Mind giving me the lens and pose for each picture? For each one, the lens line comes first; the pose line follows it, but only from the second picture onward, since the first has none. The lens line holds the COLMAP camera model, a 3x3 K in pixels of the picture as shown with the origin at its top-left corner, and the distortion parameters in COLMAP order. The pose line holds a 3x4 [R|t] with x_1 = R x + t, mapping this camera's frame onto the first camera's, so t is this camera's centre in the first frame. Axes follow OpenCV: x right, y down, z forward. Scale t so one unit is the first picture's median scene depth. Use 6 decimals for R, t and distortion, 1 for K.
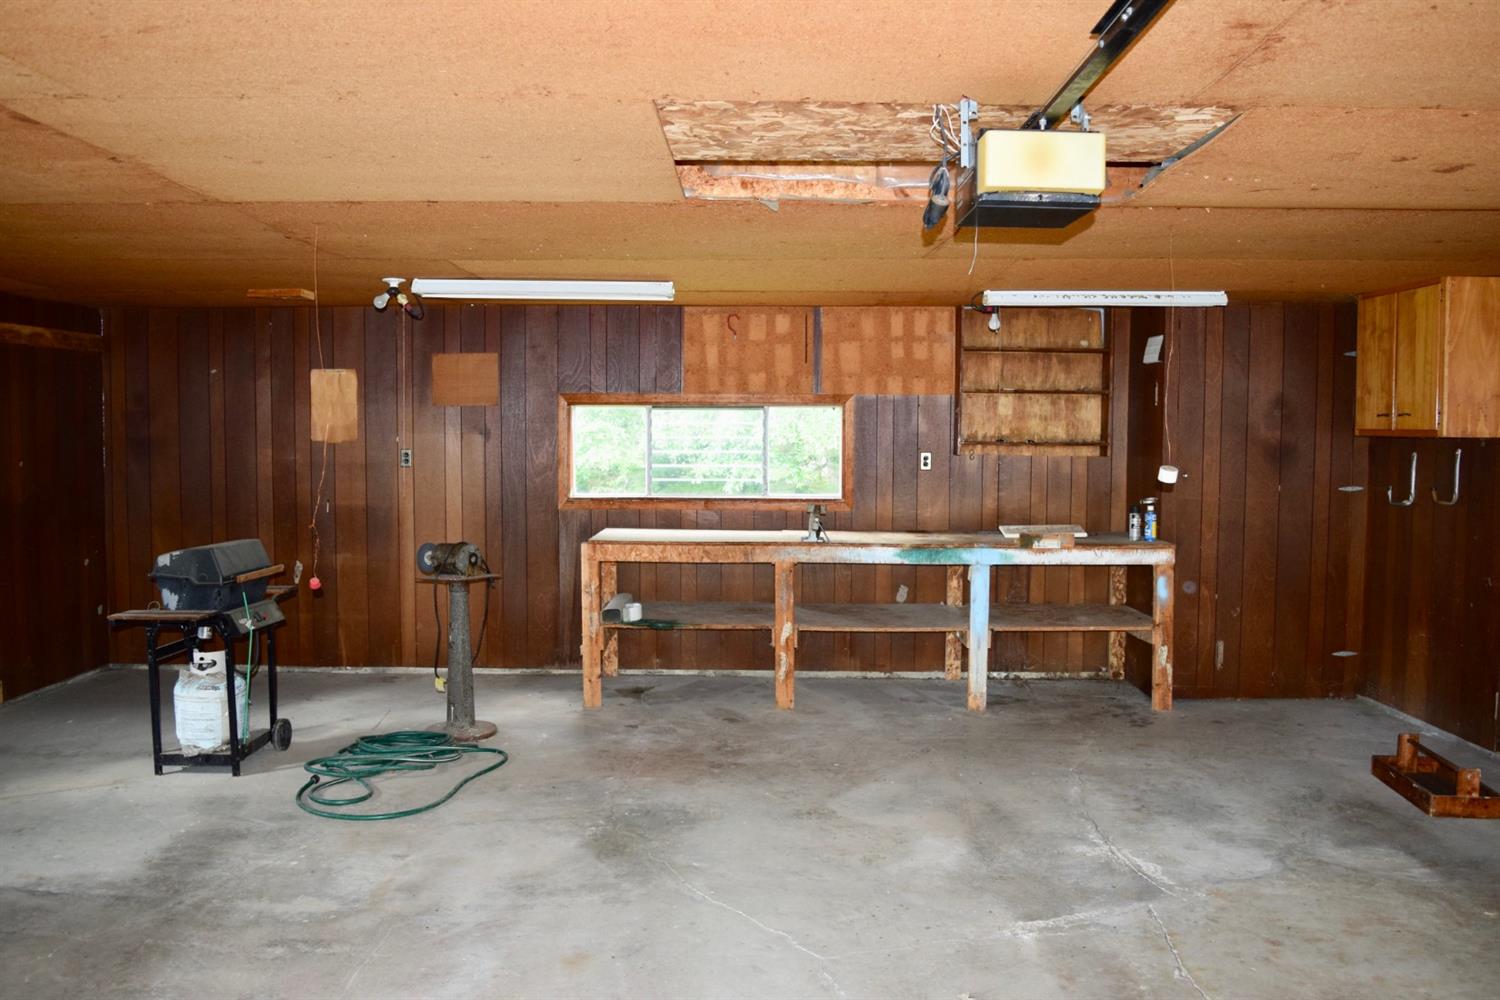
lens RADIAL K [[1179.8, 0, 750.0], [0, 1179.8, 500.0], [0, 0, 1]] dist [-0.095496, 0.021442]
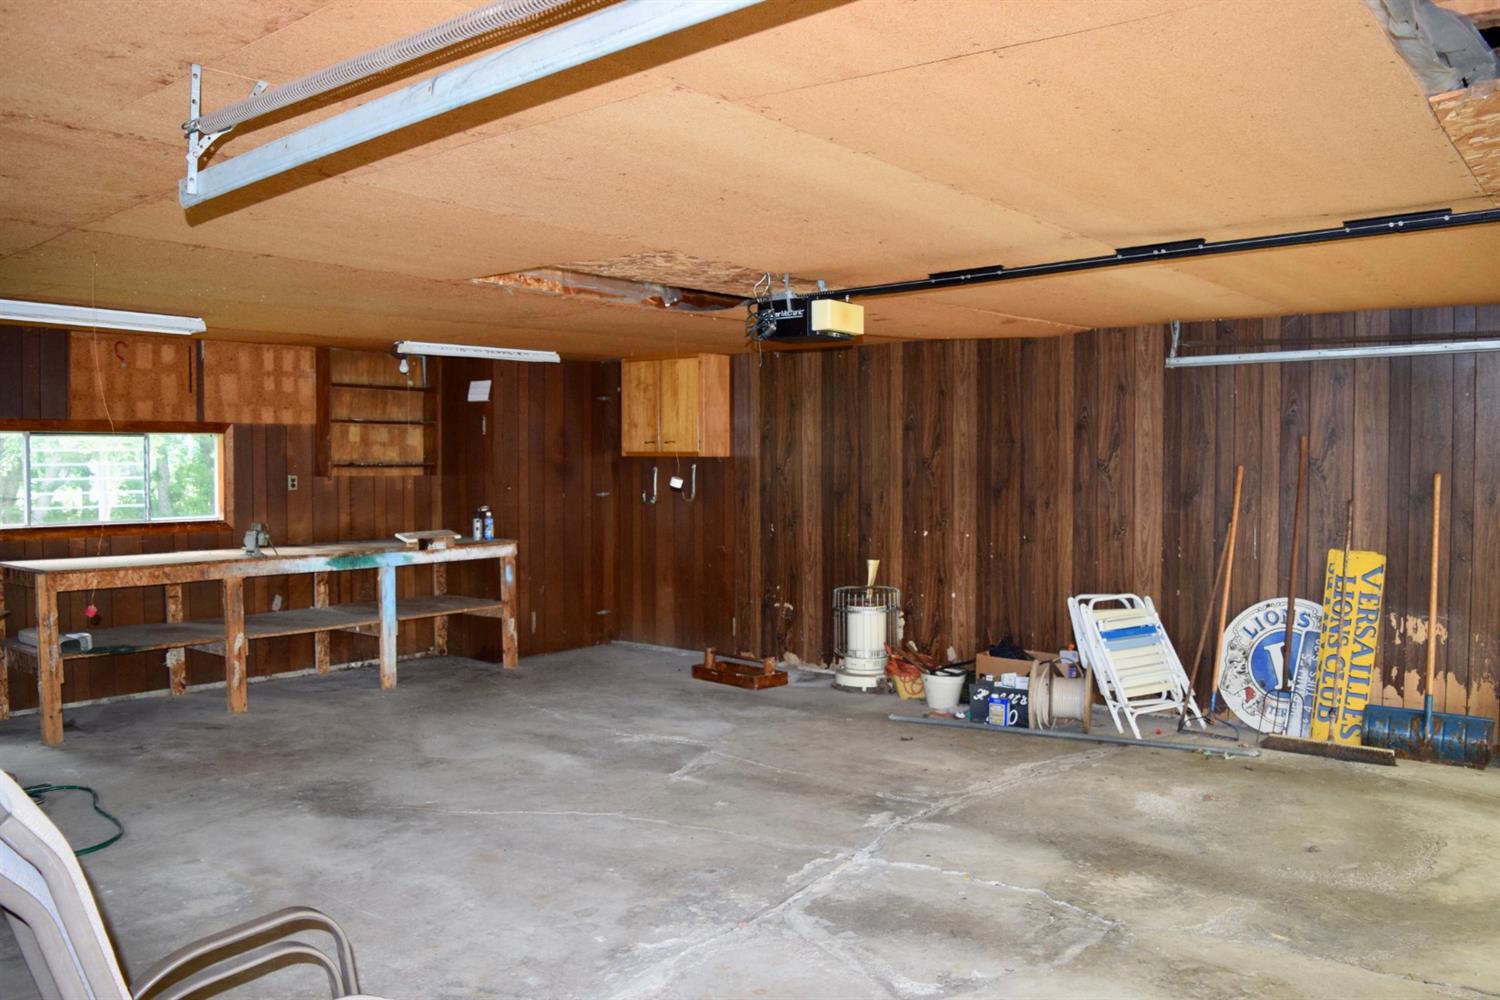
lens RADIAL K [[1179.8, 0, 750.0], [0, 1179.8, 500.0], [0, 0, 1]] dist [-0.095496, 0.021442]
pose [[0.621602, -0.033695, 0.782608, -0.503895], [0.047954, 0.998837, 0.004916, -0.001155], [-0.781864, 0.034473, 0.622495, -0.036003]]
